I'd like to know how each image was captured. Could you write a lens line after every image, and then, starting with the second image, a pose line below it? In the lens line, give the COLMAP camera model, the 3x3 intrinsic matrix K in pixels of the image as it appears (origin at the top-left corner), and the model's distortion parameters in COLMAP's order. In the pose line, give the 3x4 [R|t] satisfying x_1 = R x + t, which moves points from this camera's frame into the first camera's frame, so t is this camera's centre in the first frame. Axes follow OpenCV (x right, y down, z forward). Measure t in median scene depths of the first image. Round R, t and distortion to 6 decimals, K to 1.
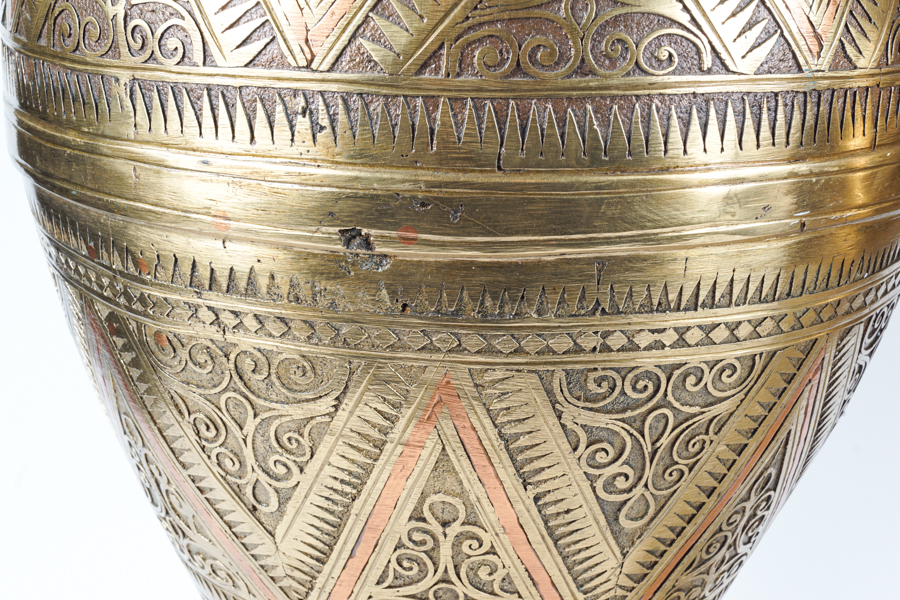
lens RADIAL K [[1489.0, 0, 446.1], [0, 1489.0, 302.4], [0, 0, 1]] dist [-0.002451, 0.000000]
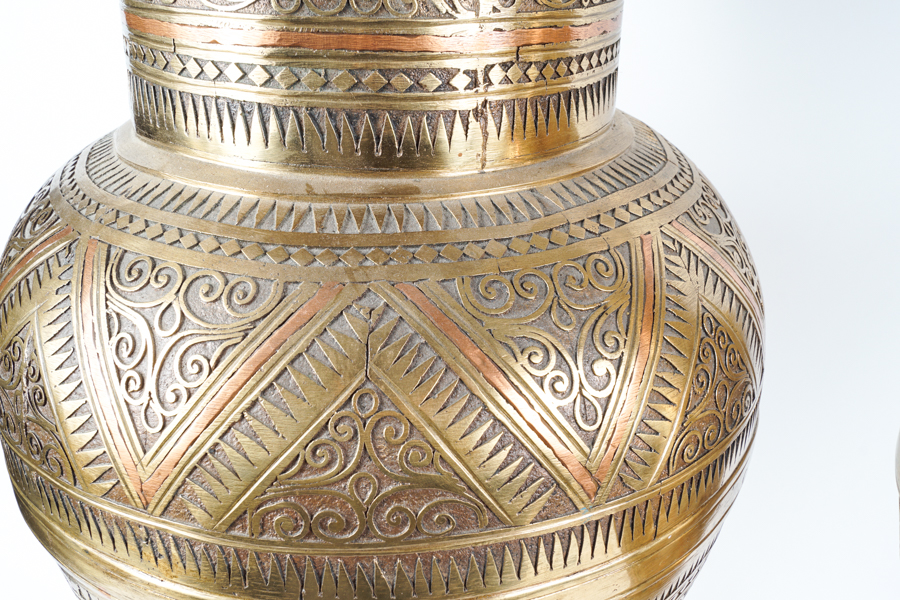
lens RADIAL K [[889.4, 0, 442.3], [0, 889.4, 299.9], [0, 0, 1]] dist [-0.073709, 0.000000]
pose [[0.992911, 0.027803, -0.115559, 0.195553], [-0.011597, 0.990280, 0.138605, -0.378818], [0.118290, -0.136282, 0.983583, 0.324936]]
